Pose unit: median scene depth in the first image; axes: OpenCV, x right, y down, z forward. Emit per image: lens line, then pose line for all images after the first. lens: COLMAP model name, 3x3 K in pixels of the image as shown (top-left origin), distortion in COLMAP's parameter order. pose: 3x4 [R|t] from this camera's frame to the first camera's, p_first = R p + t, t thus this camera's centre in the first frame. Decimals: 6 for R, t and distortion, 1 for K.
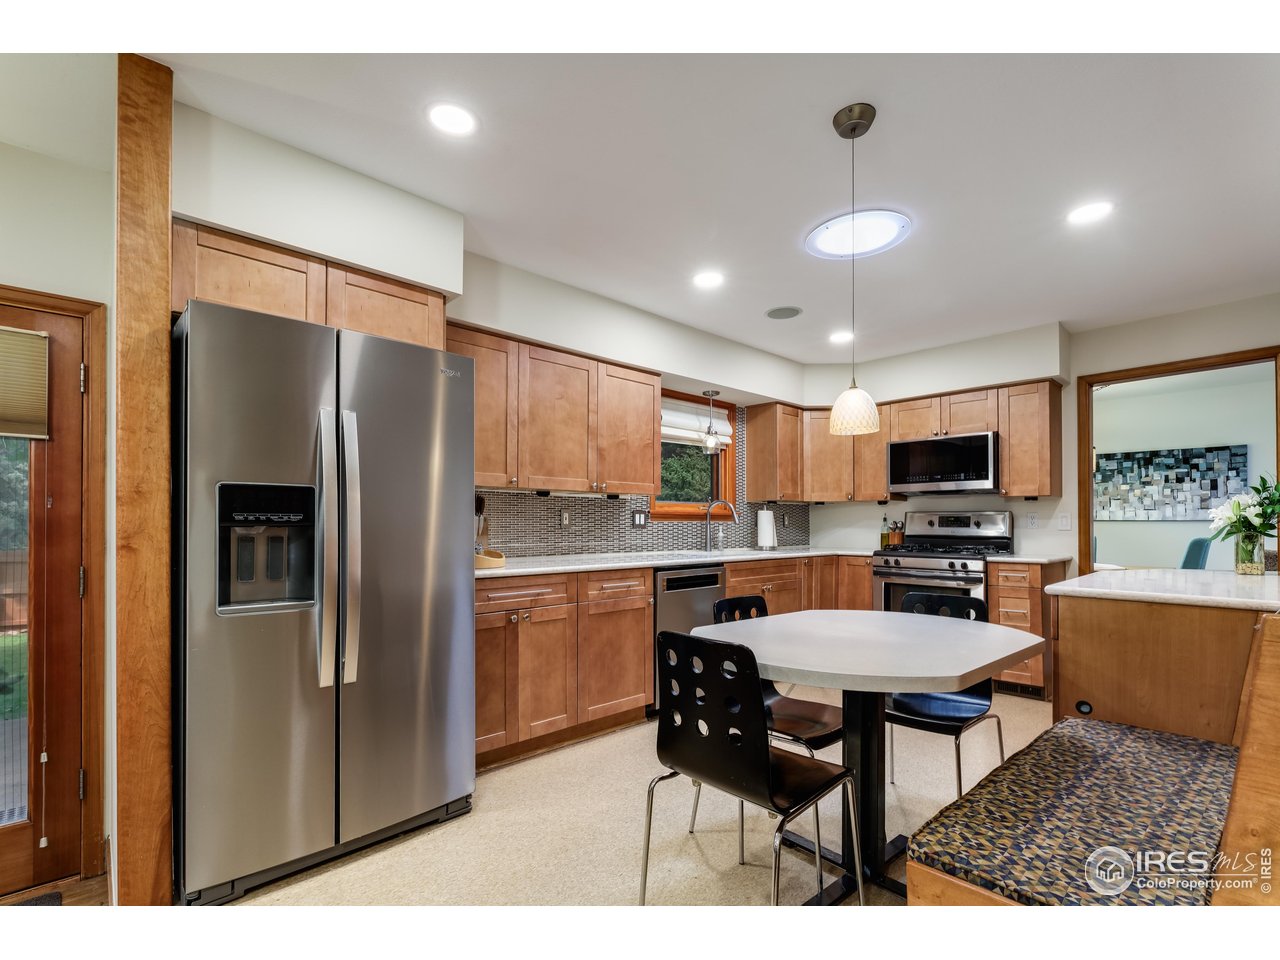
lens RADIAL K [[601.4, 0, 640.1], [0, 601.4, 516.4], [0, 0, 1]] dist [0.000019, -0.000007]
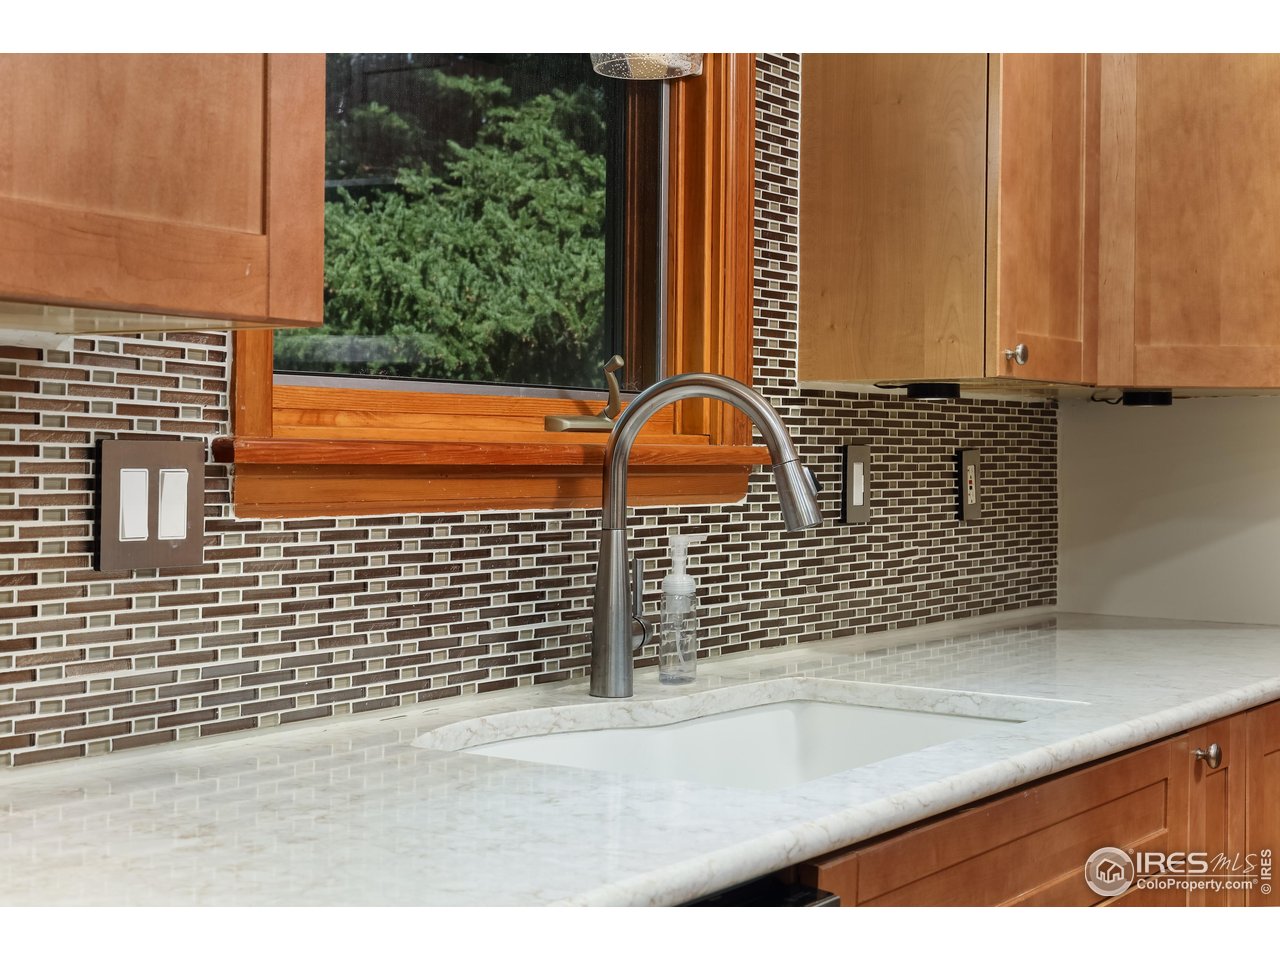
lens RADIAL K [[1891.2, 0, 640.0], [0, 1891.2, 480.0], [0, 0, 1]] dist [0.019909, 0.028977]
pose [[0.976166, 0.005344, 0.216961, 0.014008], [-0.011733, 0.999534, 0.028174, -0.013878], [-0.216709, -0.030049, 0.975774, 0.574152]]
